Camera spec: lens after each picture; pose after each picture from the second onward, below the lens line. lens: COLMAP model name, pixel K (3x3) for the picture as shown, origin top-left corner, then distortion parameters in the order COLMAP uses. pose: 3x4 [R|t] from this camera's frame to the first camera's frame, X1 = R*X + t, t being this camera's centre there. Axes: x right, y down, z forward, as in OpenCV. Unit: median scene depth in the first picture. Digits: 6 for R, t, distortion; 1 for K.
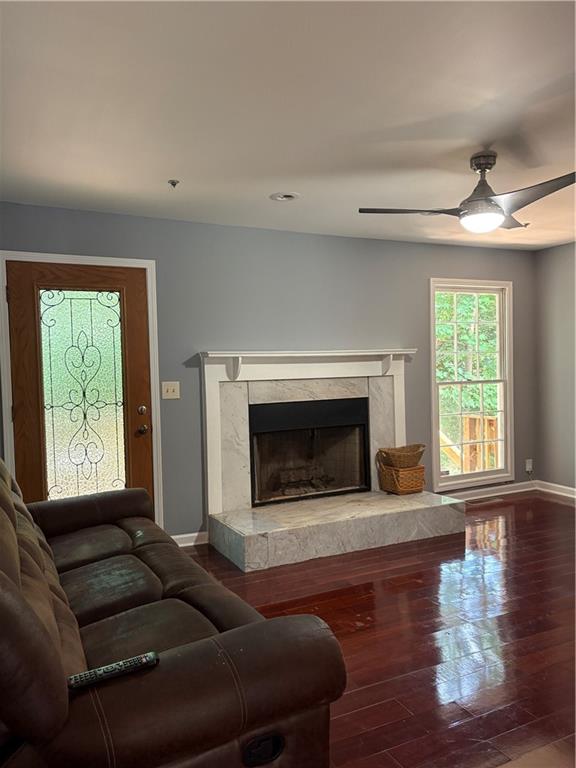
lens RADIAL K [[583.2, 0, 287.1], [0, 583.2, 385.8], [0, 0, 1]] dist [0.053342, -0.001590]
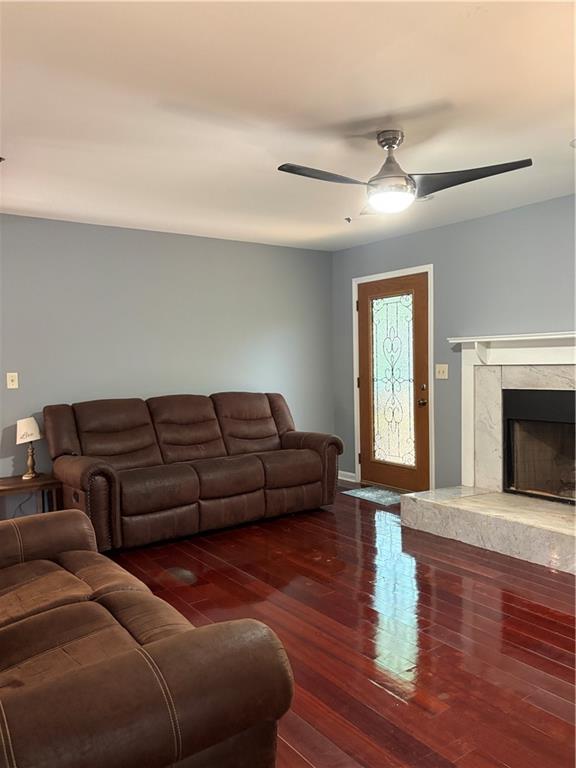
lens RADIAL K [[583.2, 0, 287.8], [0, 583.2, 383.2], [0, 0, 1]] dist [0.053342, -0.001590]
pose [[0.183009, 0.052553, -0.981706, 0.907716], [-0.021420, 0.998546, 0.049461, -0.021051], [0.982878, 0.011976, 0.183868, 0.481078]]
